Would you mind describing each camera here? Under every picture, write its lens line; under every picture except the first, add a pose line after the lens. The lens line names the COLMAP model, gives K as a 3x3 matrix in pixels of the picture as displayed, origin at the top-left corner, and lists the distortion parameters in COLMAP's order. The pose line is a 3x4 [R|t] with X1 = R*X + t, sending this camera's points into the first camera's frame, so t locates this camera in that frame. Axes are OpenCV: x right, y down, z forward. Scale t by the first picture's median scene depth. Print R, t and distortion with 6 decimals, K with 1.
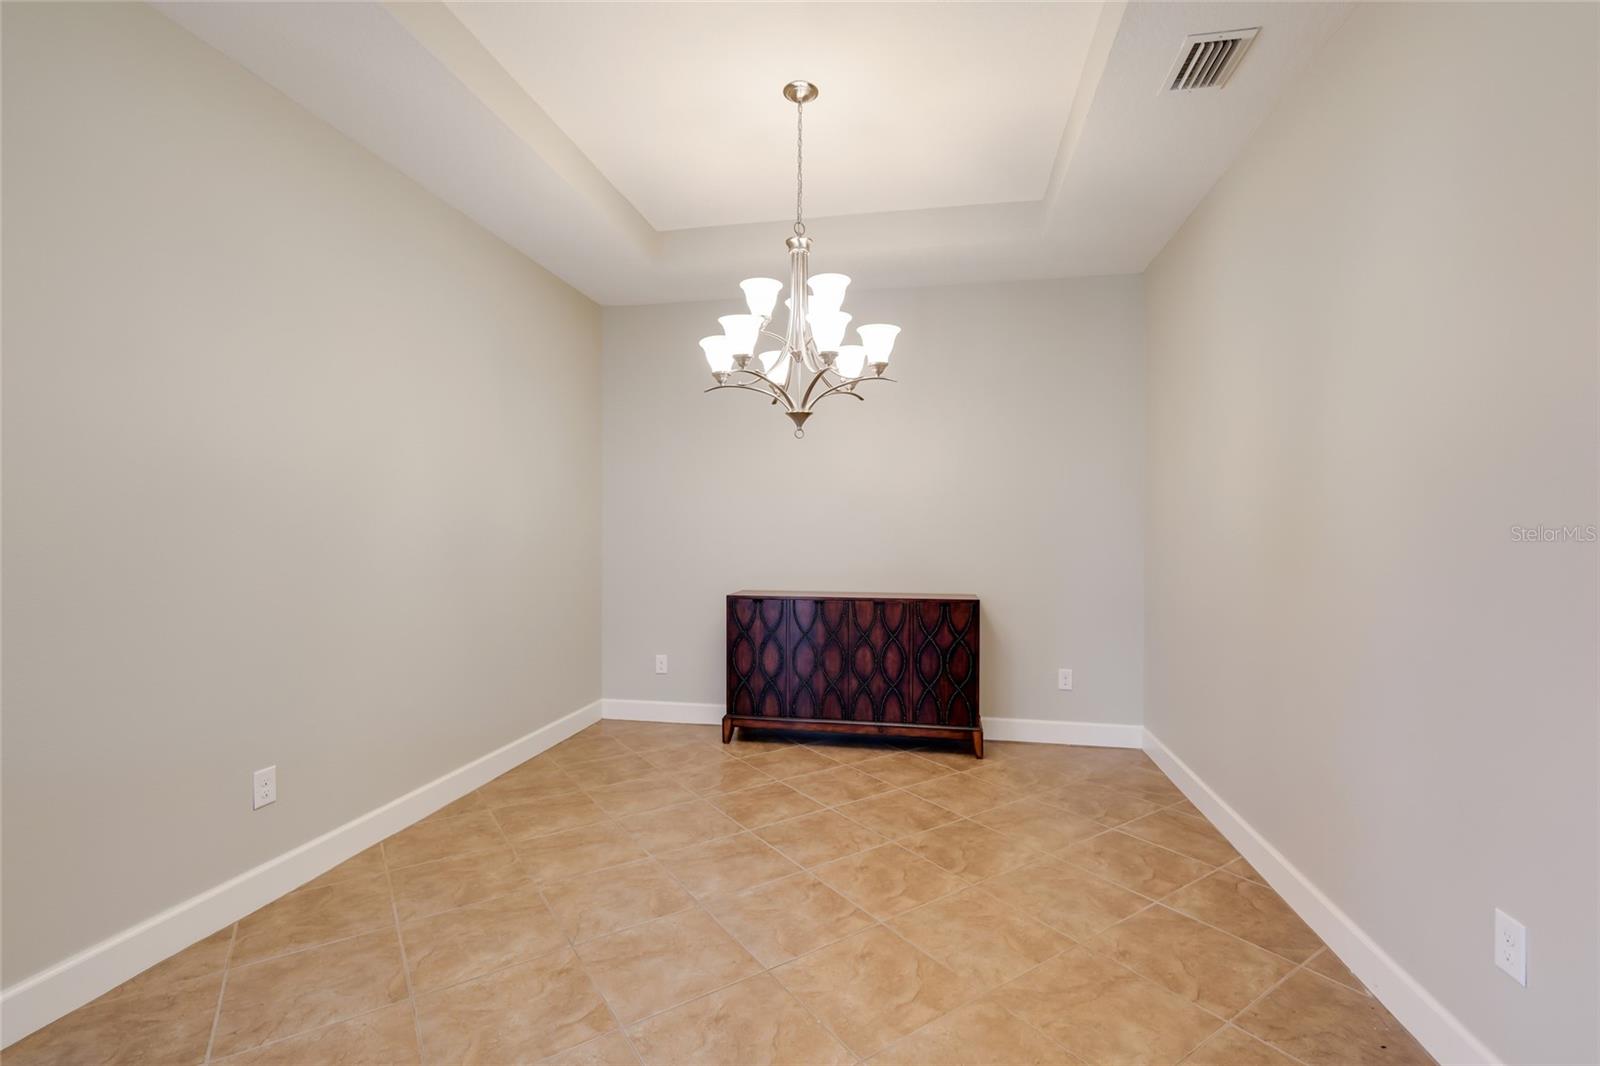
lens RADIAL K [[711.0, 0, 804.0], [0, 711.0, 526.4], [0, 0, 1]] dist [-0.007832, -0.000296]
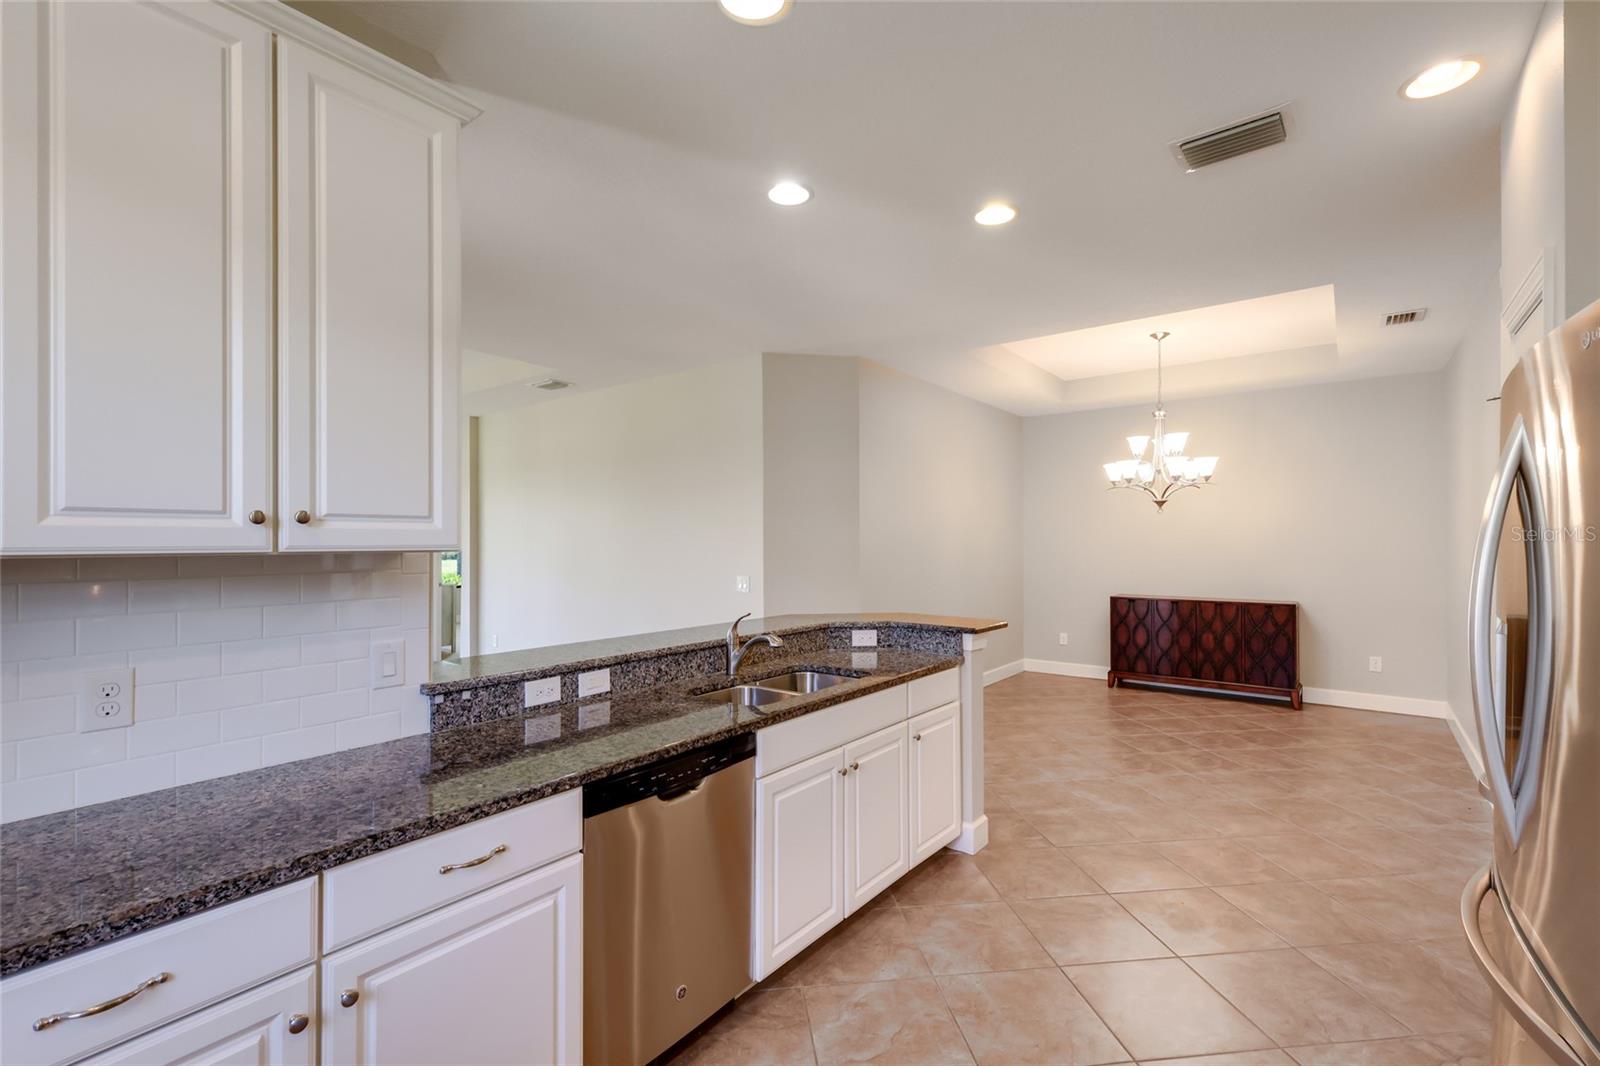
lens RADIAL K [[696.8, 0, 793.5], [0, 696.8, 539.6], [0, 0, 1]] dist [-0.002012, -0.000344]
pose [[0.882228, -0.006606, -0.470776, 0.003040], [0.008459, 0.999963, 0.001821, -0.043822], [0.470746, -0.005589, 0.882251, -0.775156]]
